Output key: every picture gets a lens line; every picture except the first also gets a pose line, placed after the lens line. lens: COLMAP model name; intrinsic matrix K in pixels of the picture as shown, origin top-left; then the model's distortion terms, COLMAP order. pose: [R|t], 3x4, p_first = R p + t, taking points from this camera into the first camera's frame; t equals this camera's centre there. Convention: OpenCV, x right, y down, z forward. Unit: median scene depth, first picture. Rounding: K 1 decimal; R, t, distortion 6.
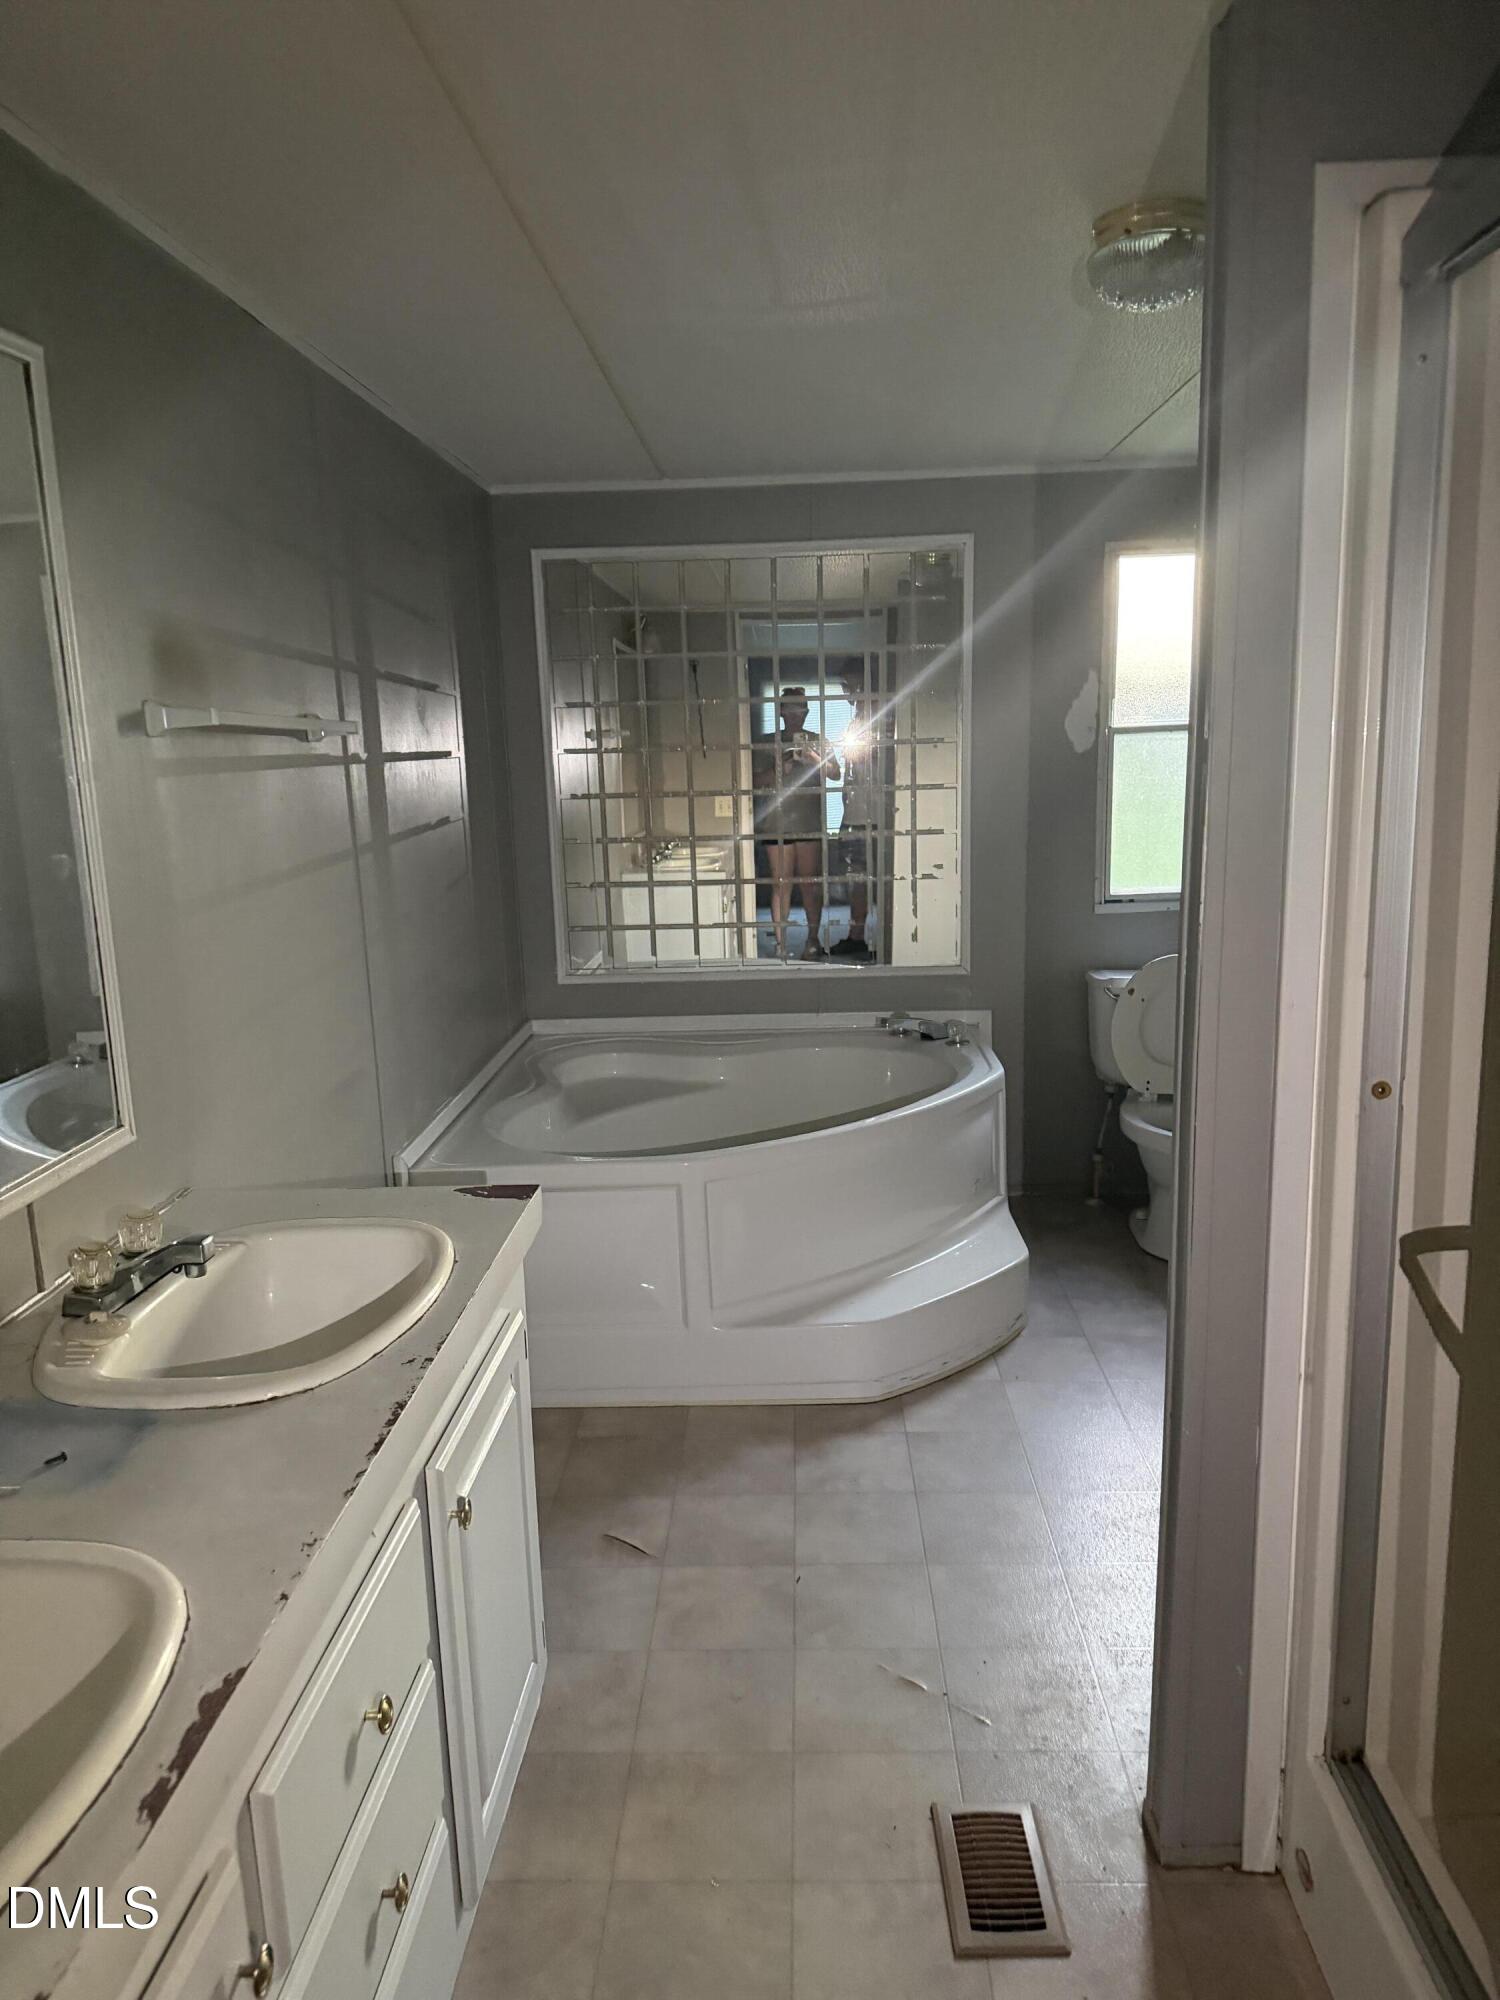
lens RADIAL K [[1366.6, 0, 750.0], [0, 1366.6, 1000.0], [0, 0, 1]] dist [0.060381, -0.000913]
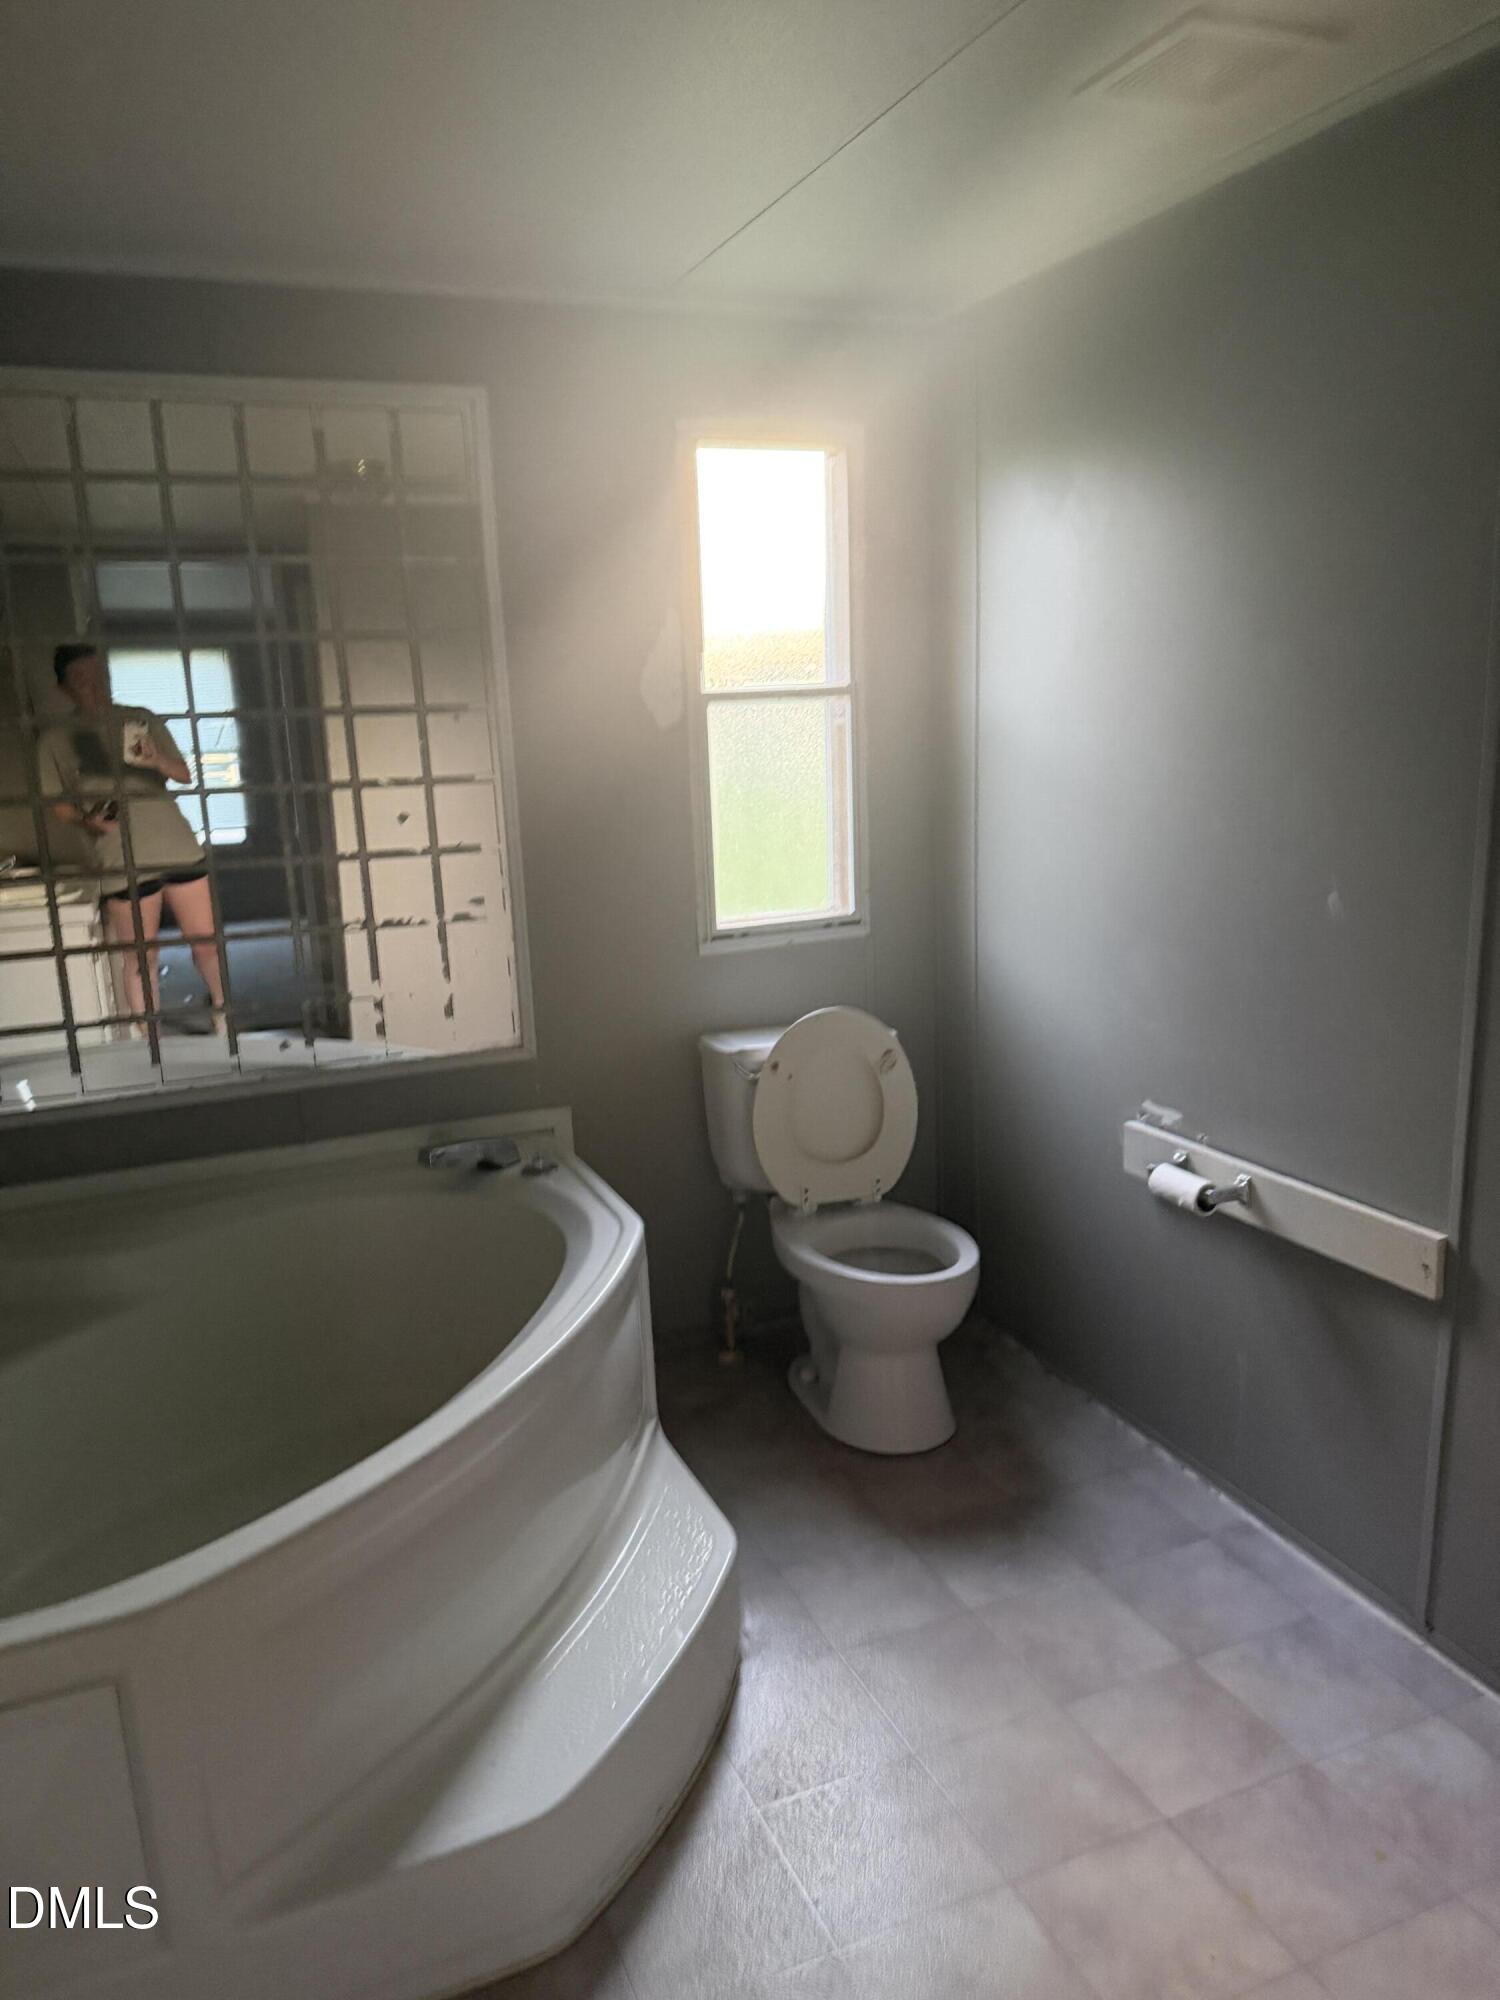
lens RADIAL K [[1366.6, 0, 750.0], [0, 1366.6, 1000.0], [0, 0, 1]] dist [0.060381, -0.000913]
pose [[0.899136, -0.085881, 0.429161, -0.031743], [0.081831, 0.996255, 0.027920, -0.058085], [-0.429952, 0.010015, 0.902796, 0.349263]]
